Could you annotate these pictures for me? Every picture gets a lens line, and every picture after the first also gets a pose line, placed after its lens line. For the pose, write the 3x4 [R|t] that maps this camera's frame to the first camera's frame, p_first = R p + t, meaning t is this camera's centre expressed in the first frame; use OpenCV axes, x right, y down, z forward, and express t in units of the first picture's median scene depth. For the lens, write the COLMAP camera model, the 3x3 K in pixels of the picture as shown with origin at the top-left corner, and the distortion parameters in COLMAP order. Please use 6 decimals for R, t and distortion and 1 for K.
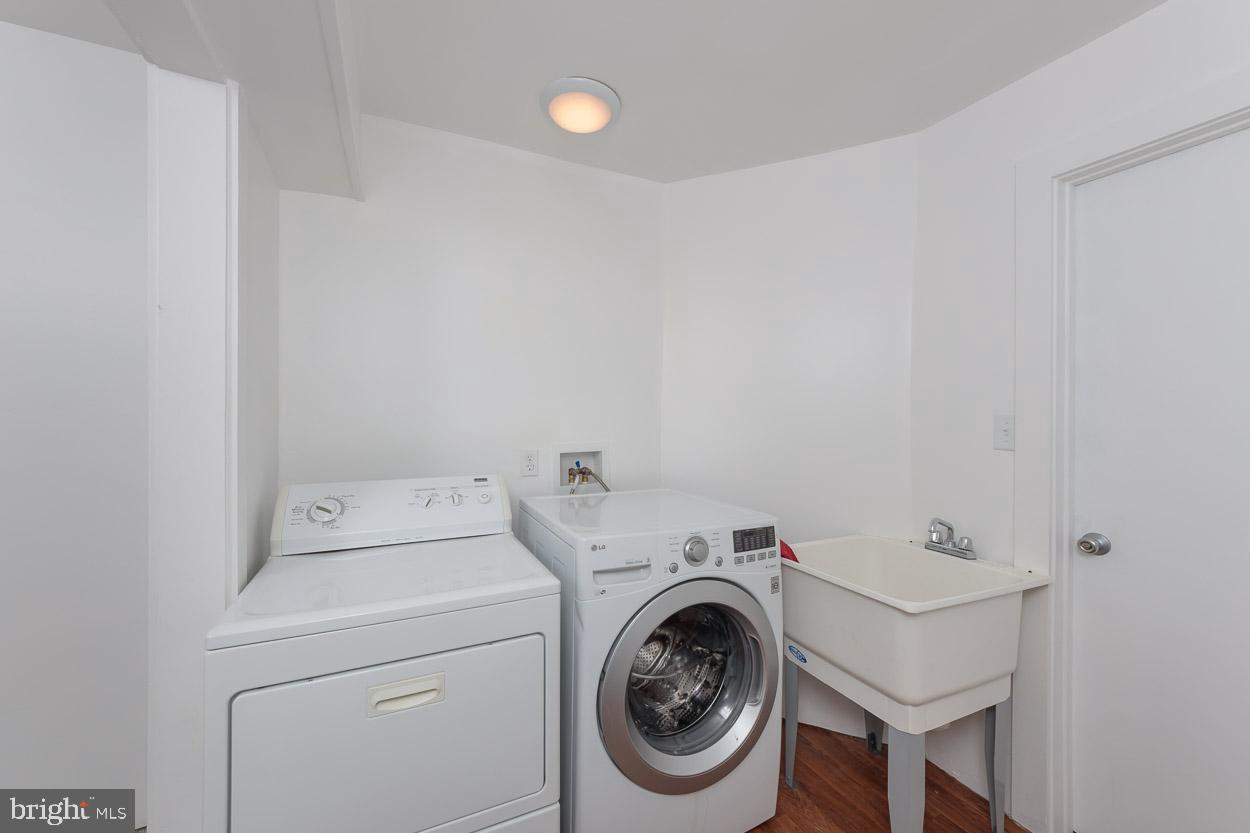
lens RADIAL K [[482.7, 0, 626.6], [0, 482.7, 410.6], [0, 0, 1]] dist [-0.000248, 0.000136]
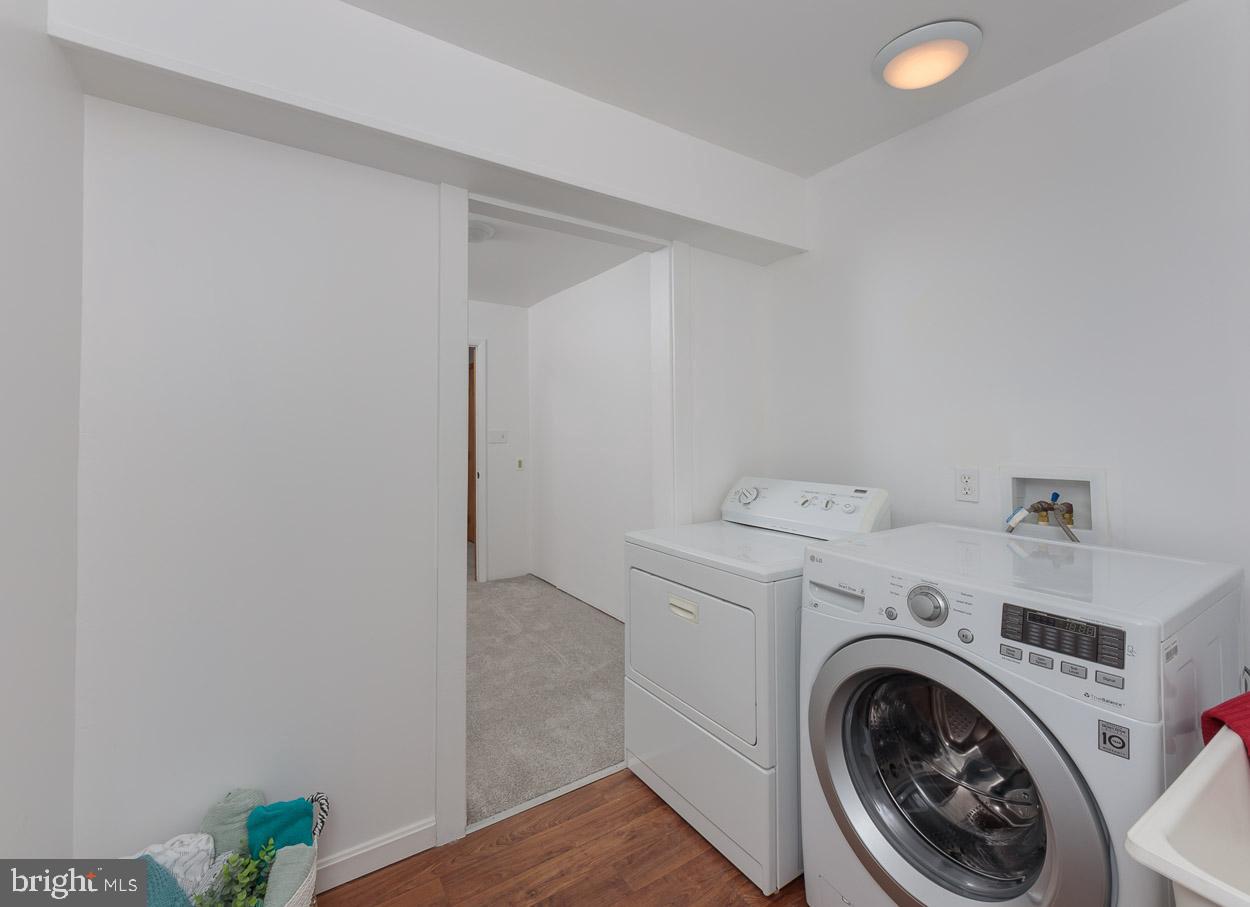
lens RADIAL K [[546.2, 0, 624.2], [0, 546.2, 423.7], [0, 0, 1]] dist [-0.000676, -0.000191]
pose [[0.142604, -0.017787, -0.989620, 0.881876], [0.006698, 0.999833, -0.017005, 0.021105], [0.989757, -0.004204, 0.142699, 0.404965]]
